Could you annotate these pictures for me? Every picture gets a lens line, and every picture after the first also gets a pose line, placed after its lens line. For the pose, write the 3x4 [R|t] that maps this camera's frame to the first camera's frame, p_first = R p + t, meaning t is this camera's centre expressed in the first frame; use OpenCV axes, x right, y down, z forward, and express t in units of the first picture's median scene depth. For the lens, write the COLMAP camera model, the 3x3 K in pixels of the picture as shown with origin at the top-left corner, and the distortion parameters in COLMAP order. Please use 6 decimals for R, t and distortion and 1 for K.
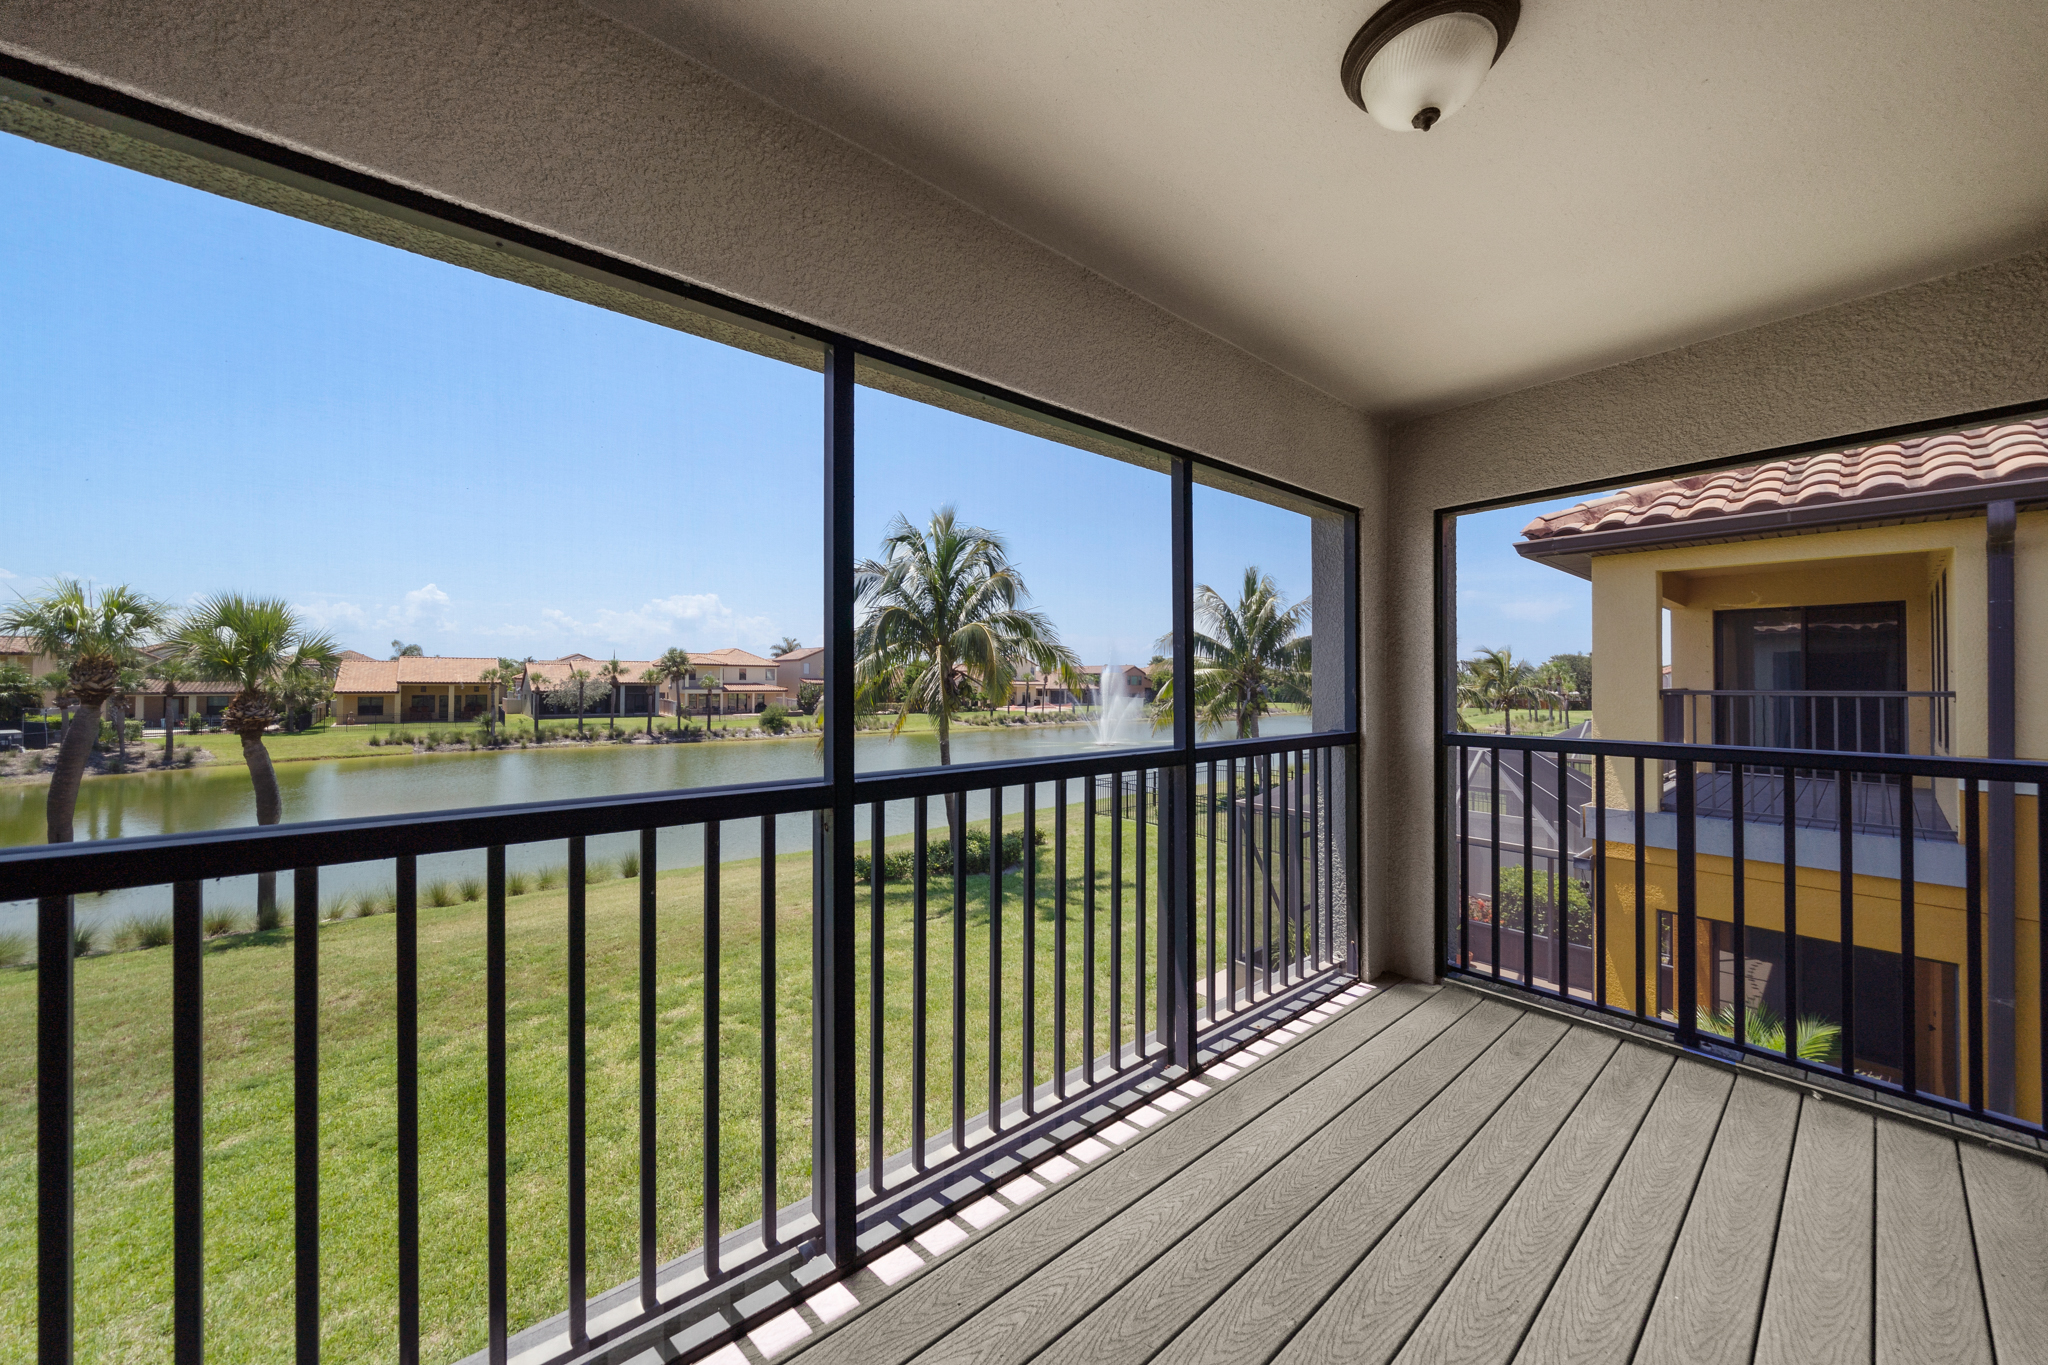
lens RADIAL K [[712.1, 0, 1019.5], [0, 712.1, 676.1], [0, 0, 1]] dist [-0.007987, 0.000385]
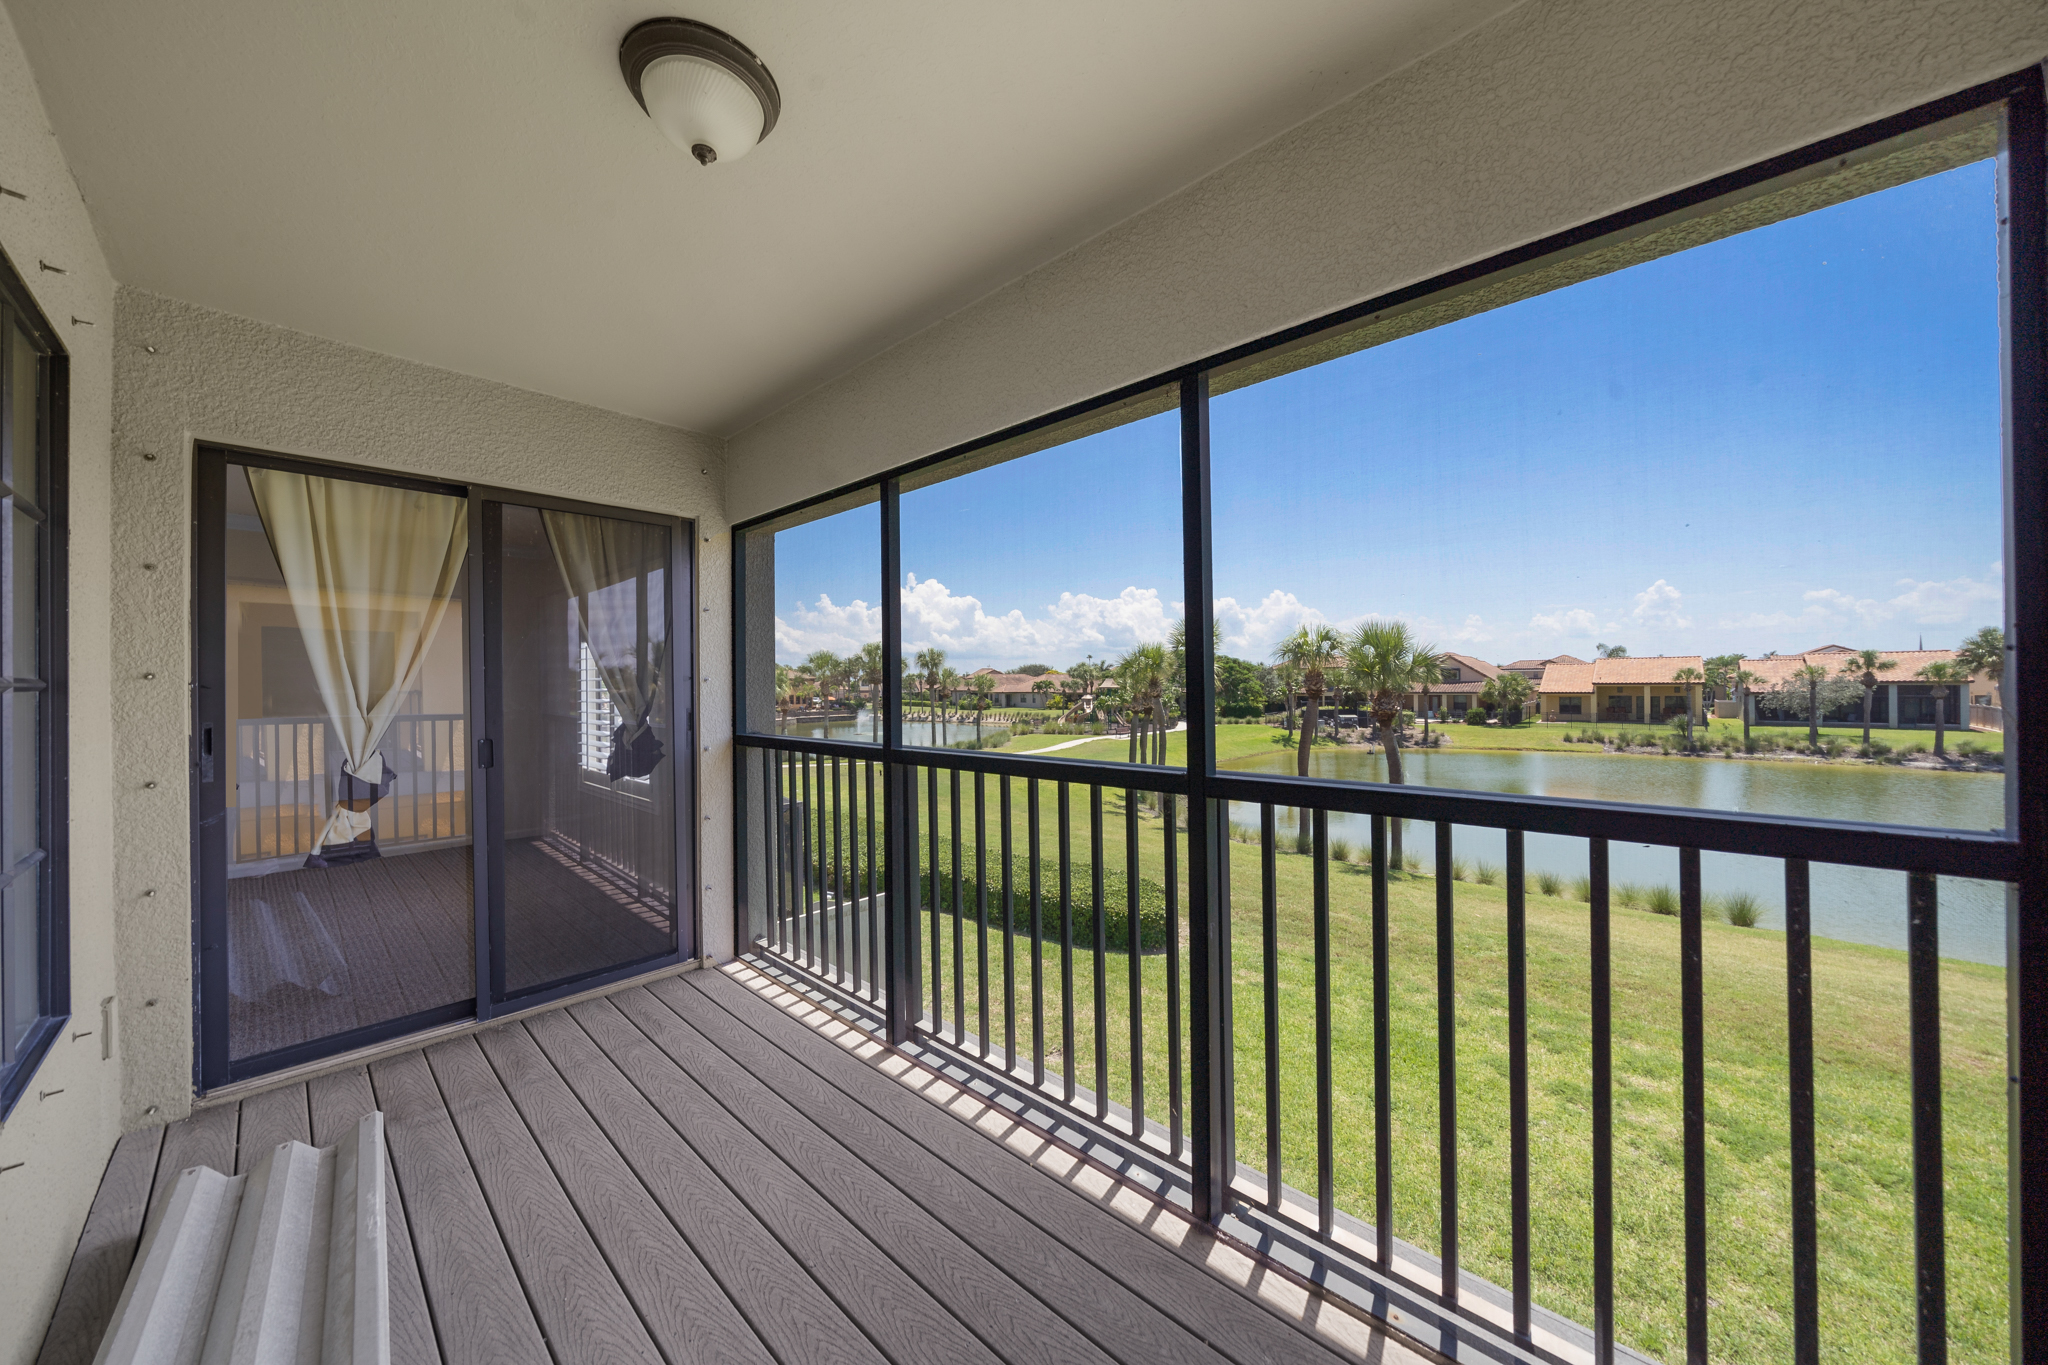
lens RADIAL K [[700.1, 0, 1020.7], [0, 700.1, 682.7], [0, 0, 1]] dist [-0.010193, 0.001477]
pose [[0.131389, -0.008966, -0.991290, 0.034162], [0.016823, 0.999835, -0.006813, 0.000568], [0.991188, -0.015781, 0.131518, 0.026935]]
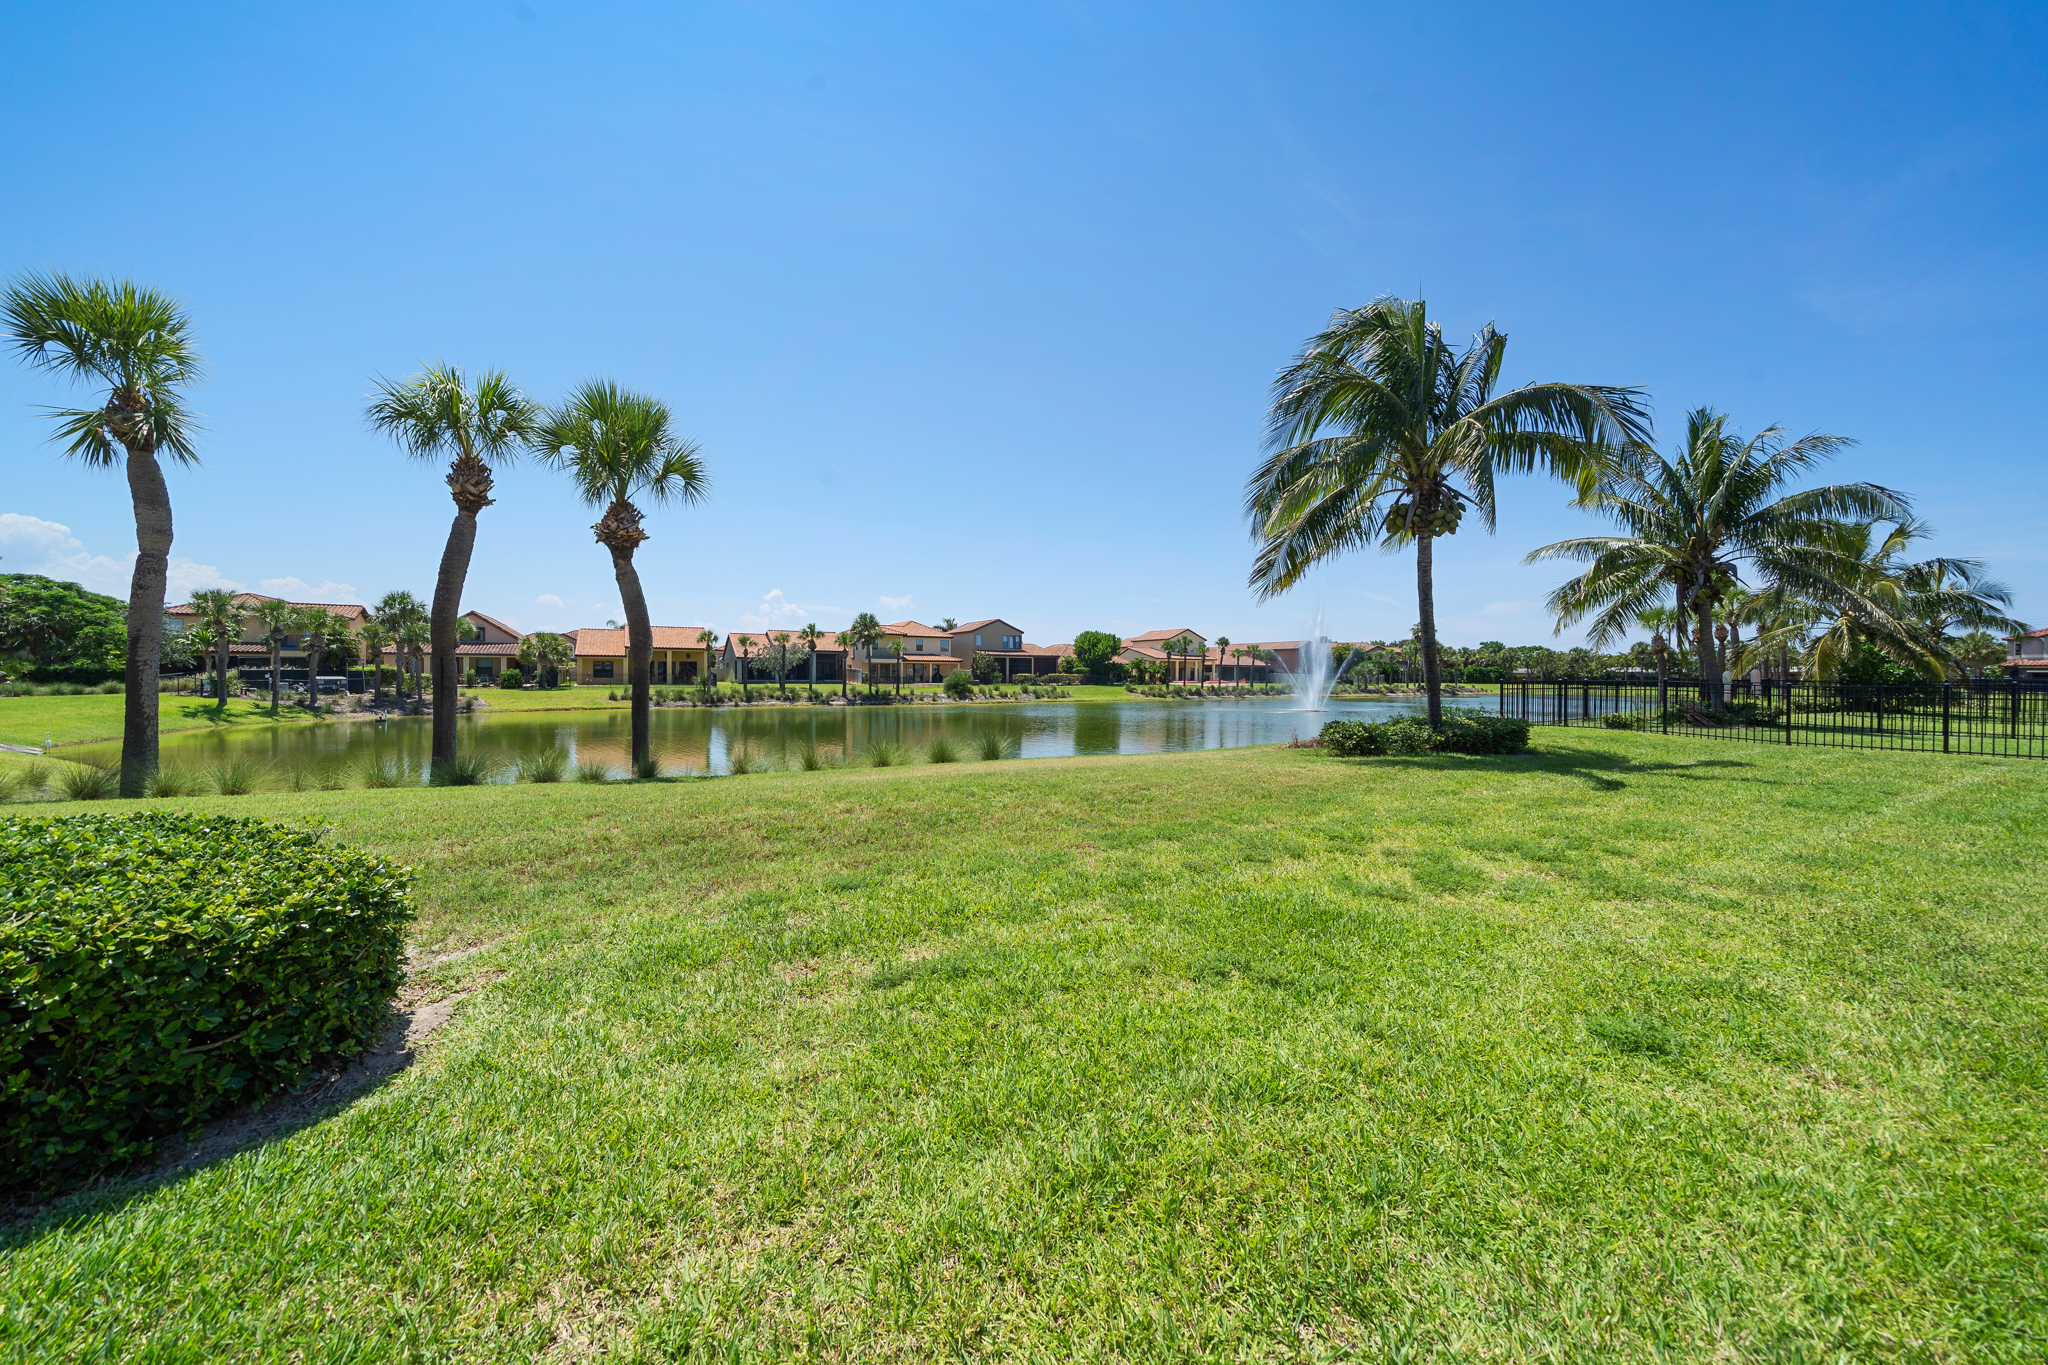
lens RADIAL K [[703.8, 0, 1024.0], [0, 703.8, 682.5], [0, 0, 1]] dist [-0.008513, 0.000466]
pose [[0.984588, 0.001911, -0.174882, -0.100569], [0.001460, 0.999816, 0.019148, 0.047613], [0.174886, -0.019108, 0.984403, 0.054264]]
